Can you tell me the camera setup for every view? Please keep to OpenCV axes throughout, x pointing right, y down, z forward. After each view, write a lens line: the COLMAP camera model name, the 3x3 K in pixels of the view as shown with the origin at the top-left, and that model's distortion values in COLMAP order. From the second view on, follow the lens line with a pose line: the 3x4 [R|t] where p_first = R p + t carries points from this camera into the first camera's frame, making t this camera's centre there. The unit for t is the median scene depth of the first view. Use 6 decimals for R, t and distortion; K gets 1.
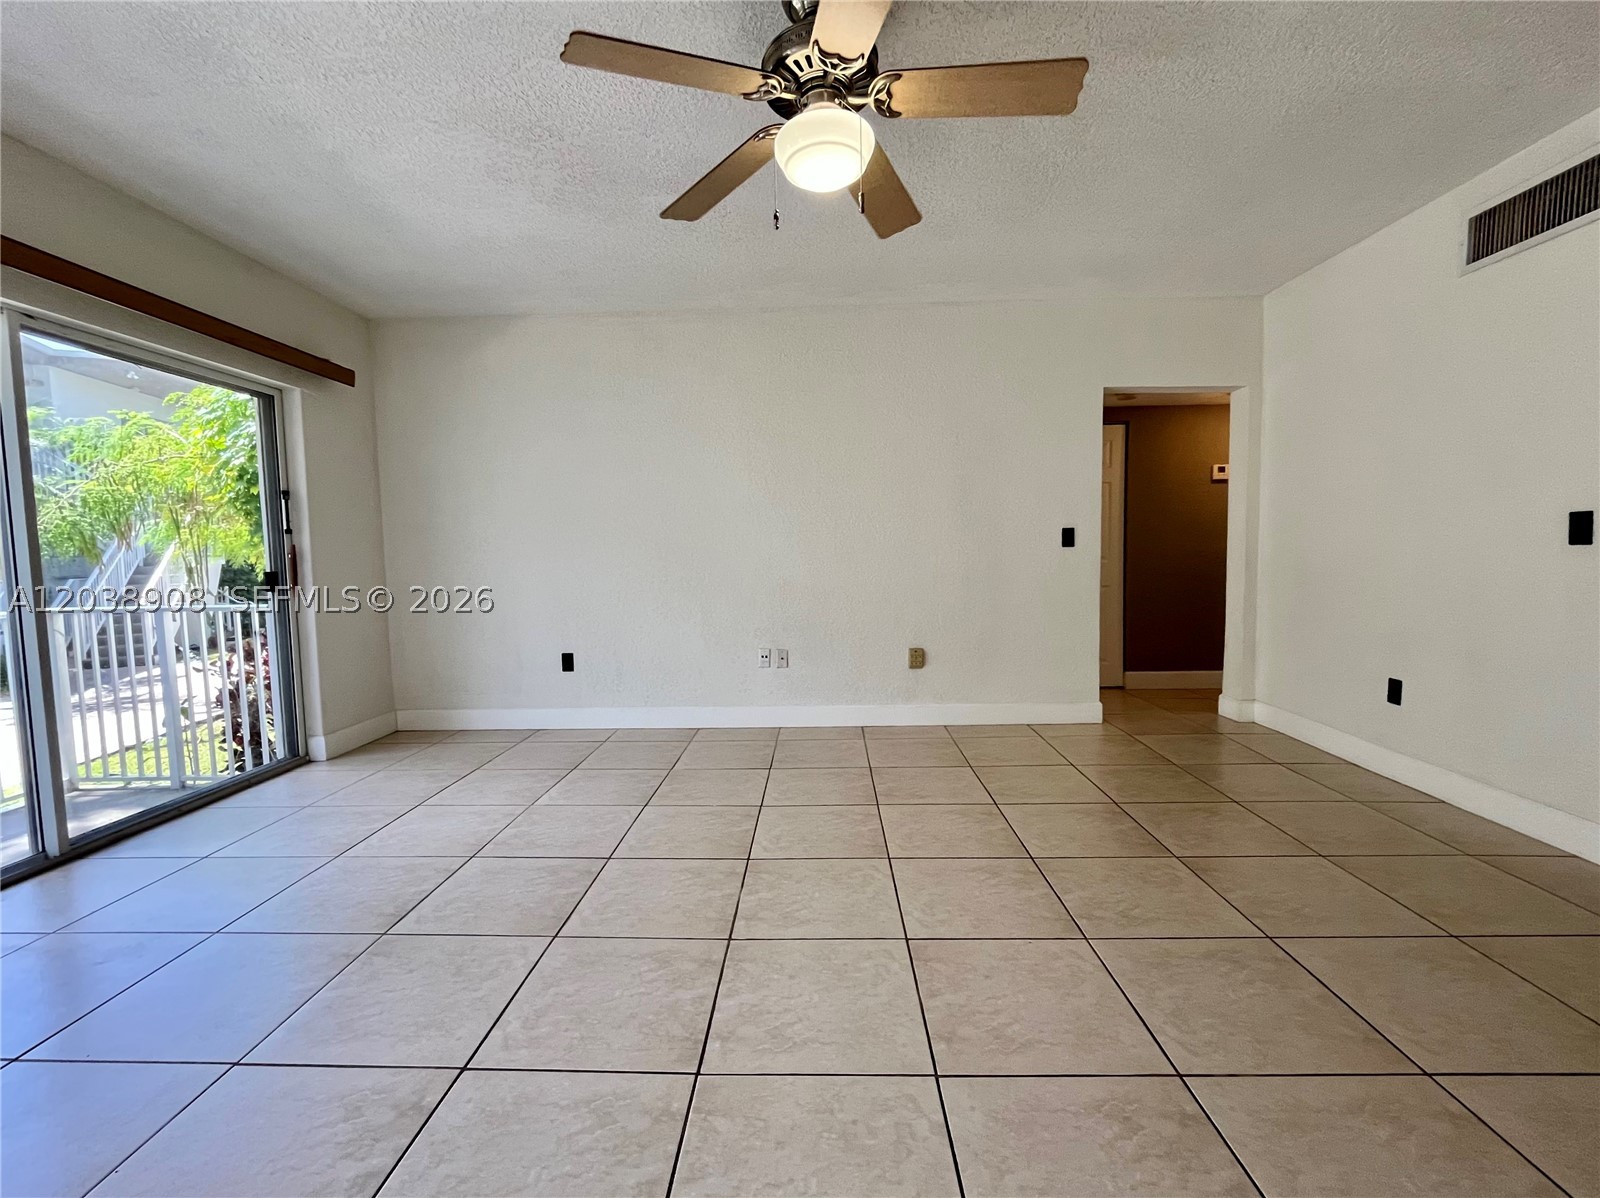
lens RADIAL K [[681.7, 0, 800.0], [0, 681.7, 599.0], [0, 0, 1]] dist [-0.001812, -0.000256]
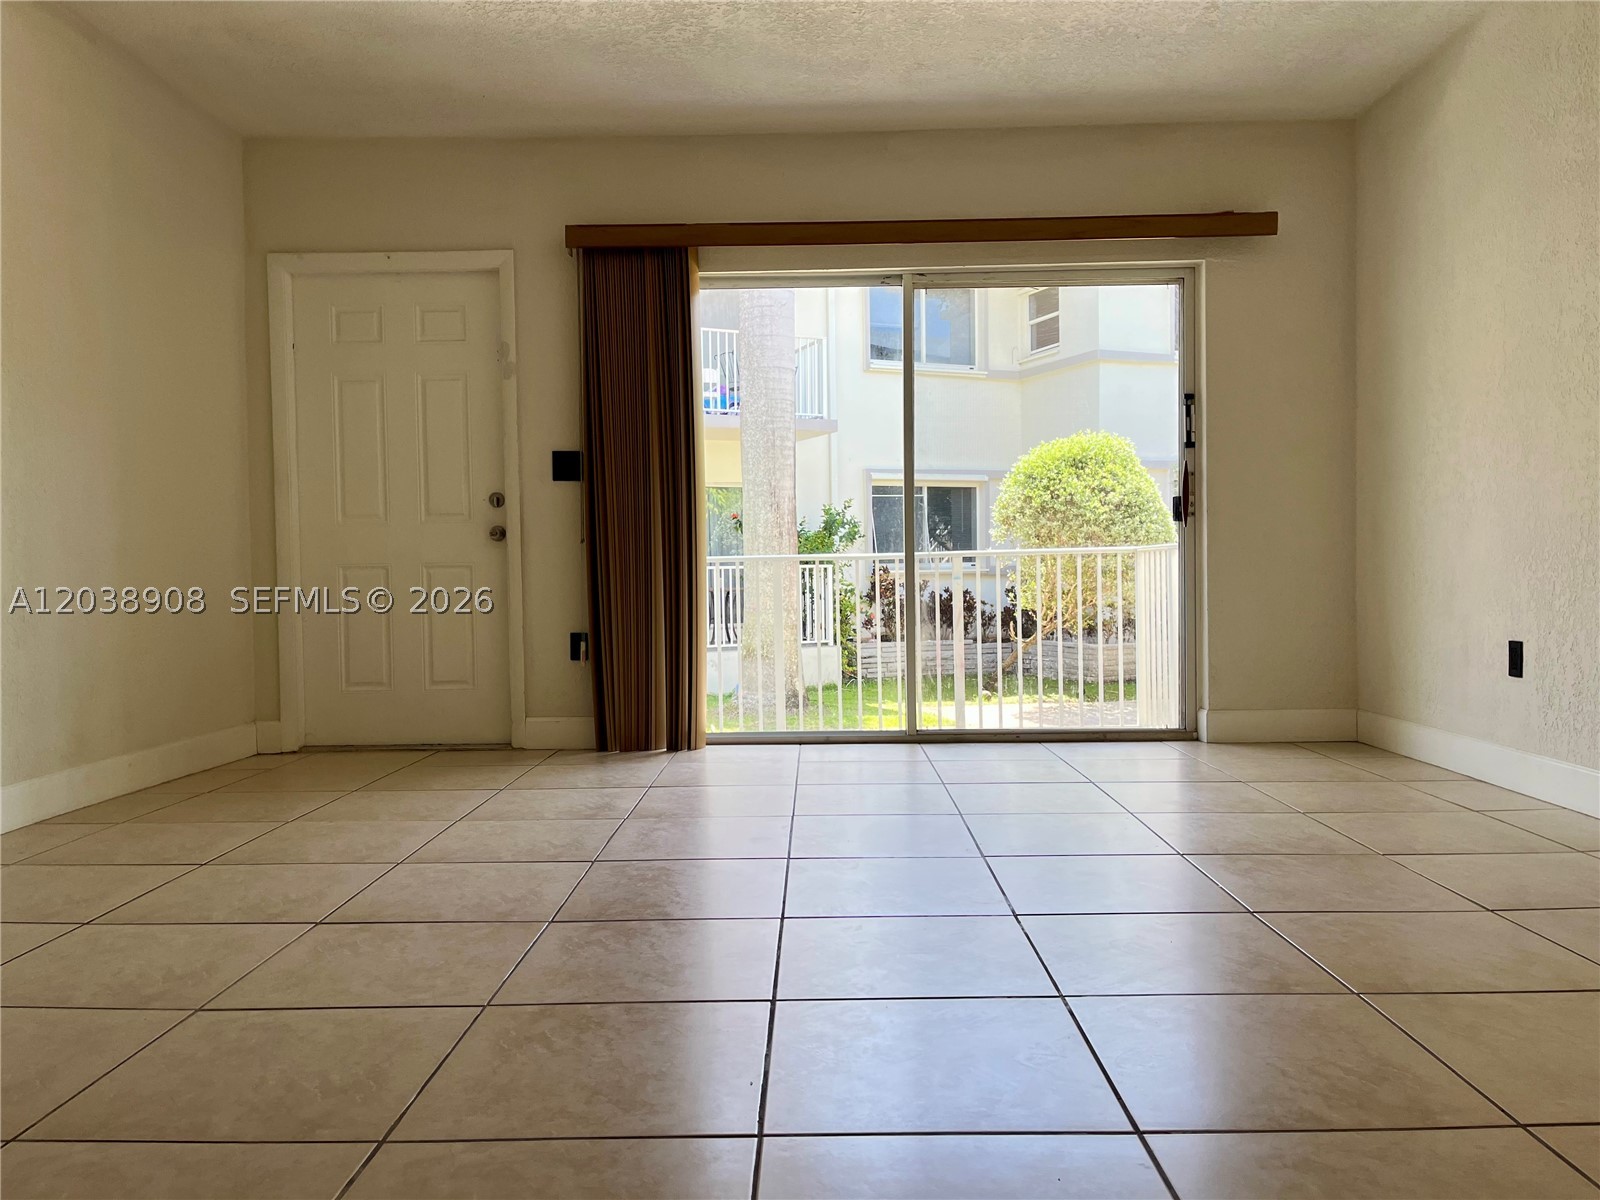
lens RADIAL K [[1205.1, 0, 801.3], [0, 1205.1, 607.2], [0, 0, 1]] dist [0.073056, -0.099957]
pose [[0.010253, 0.046594, -0.998861, 1.578551], [-0.054013, 0.997481, 0.045975, 0.115374], [0.998488, 0.053480, 0.012744, 1.266334]]
